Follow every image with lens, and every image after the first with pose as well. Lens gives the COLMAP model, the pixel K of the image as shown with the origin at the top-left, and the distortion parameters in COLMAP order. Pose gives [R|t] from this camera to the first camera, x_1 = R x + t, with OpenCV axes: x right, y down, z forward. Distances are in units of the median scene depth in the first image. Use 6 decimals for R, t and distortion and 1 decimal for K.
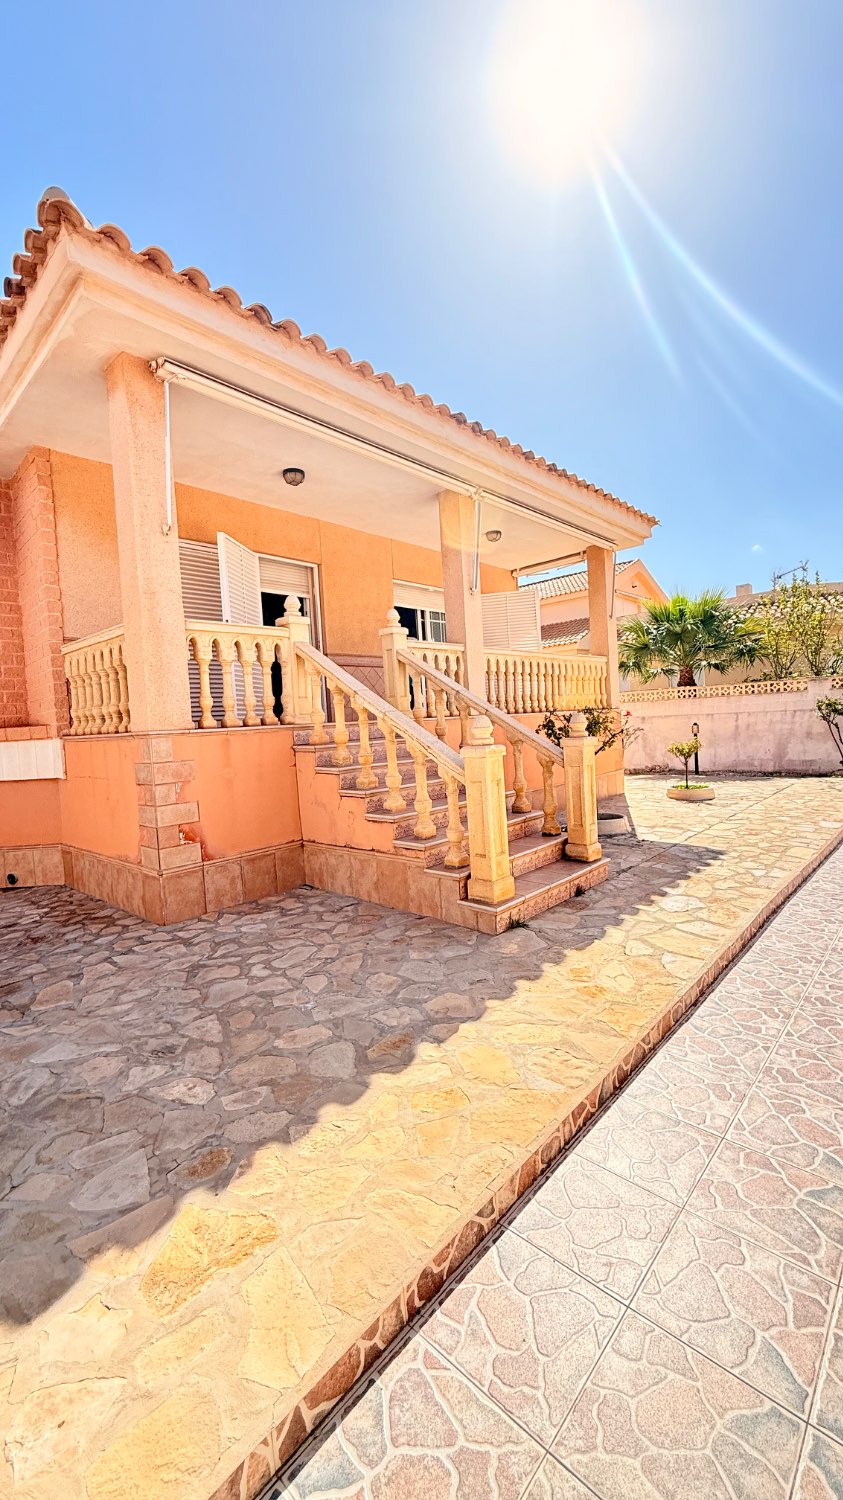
lens RADIAL K [[599.3, 0, 424.2], [0, 599.3, 743.7], [0, 0, 1]] dist [-0.001415, -0.000016]
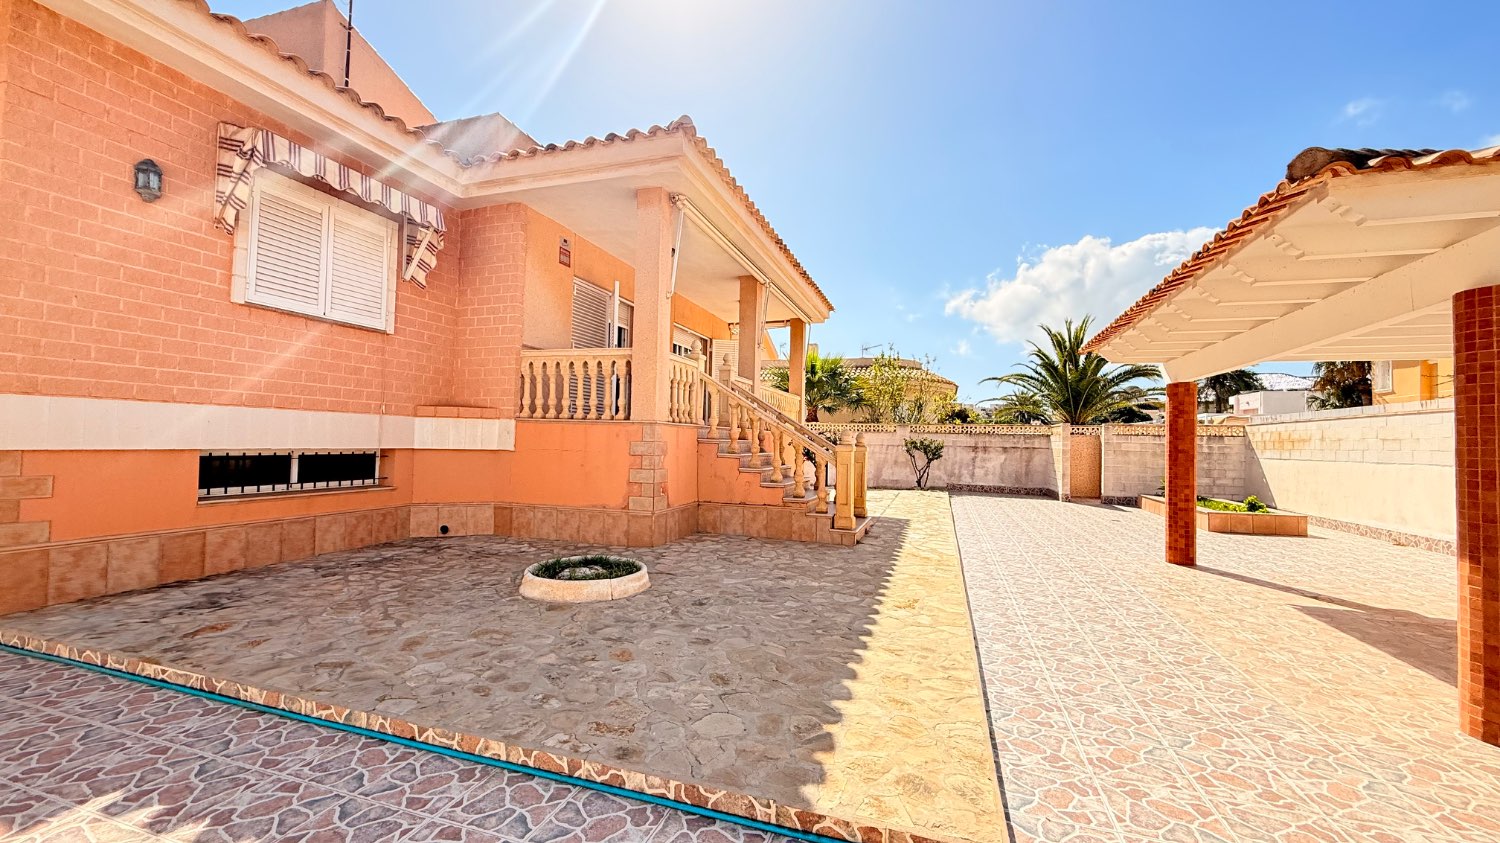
lens RADIAL K [[597.9, 0, 744.9], [0, 597.9, 420.5], [0, 0, 1]] dist [-0.000790, 0.000263]
pose [[0.907274, 0.091216, 0.410529, -0.661336], [-0.060044, 0.994289, -0.088224, 0.075320], [-0.416232, 0.055393, 0.907570, -0.387118]]
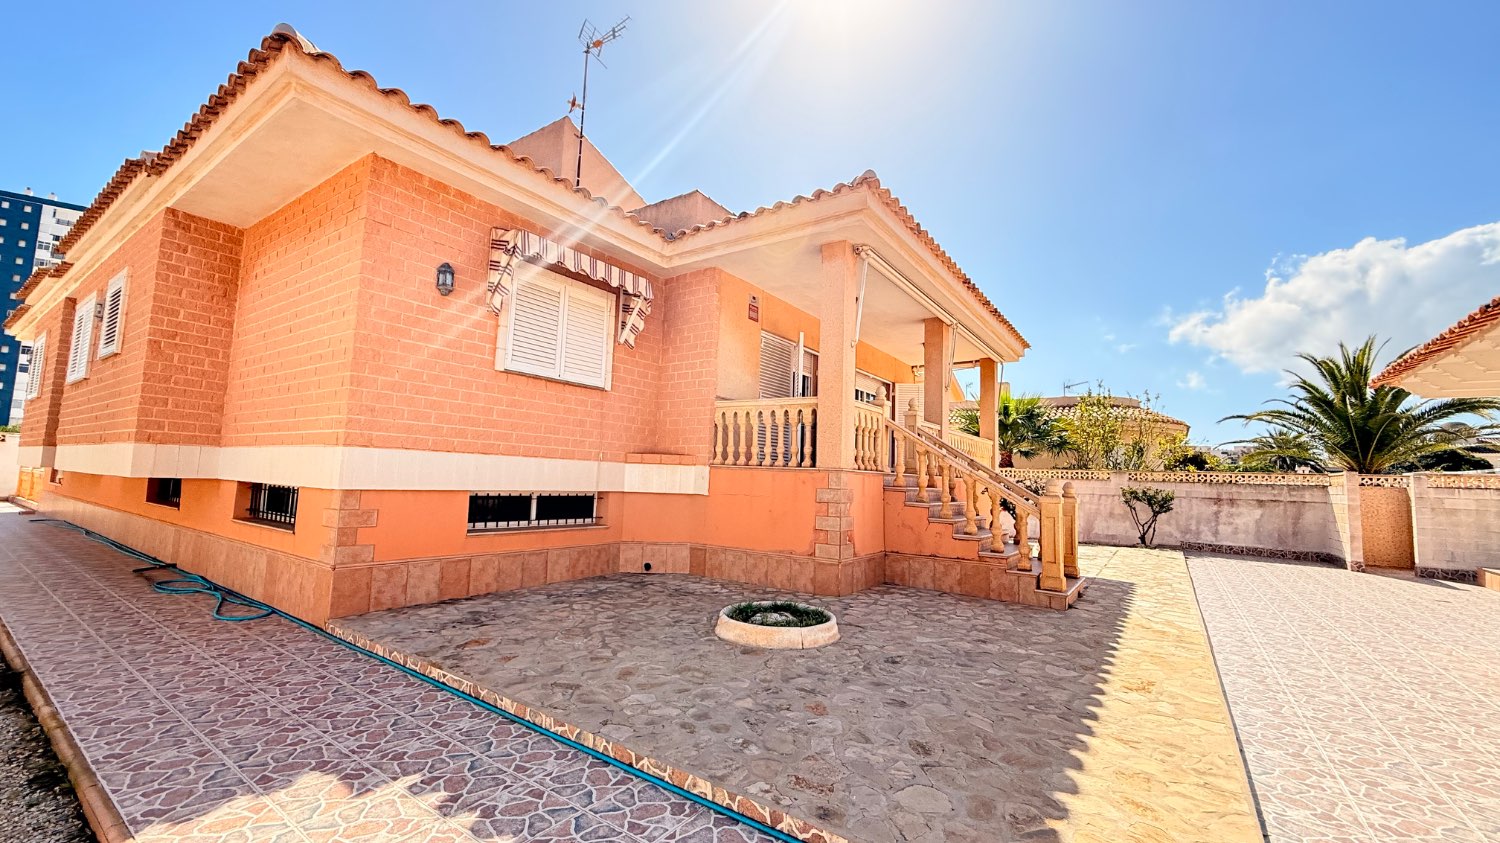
lens RADIAL K [[597.9, 0, 744.9], [0, 597.9, 420.5], [0, 0, 1]] dist [-0.000790, 0.000263]
pose [[0.987183, 0.104674, 0.120471, -0.677674], [-0.087795, 0.986566, -0.137769, 0.068913], [-0.133274, 0.125427, 0.983111, -0.392421]]
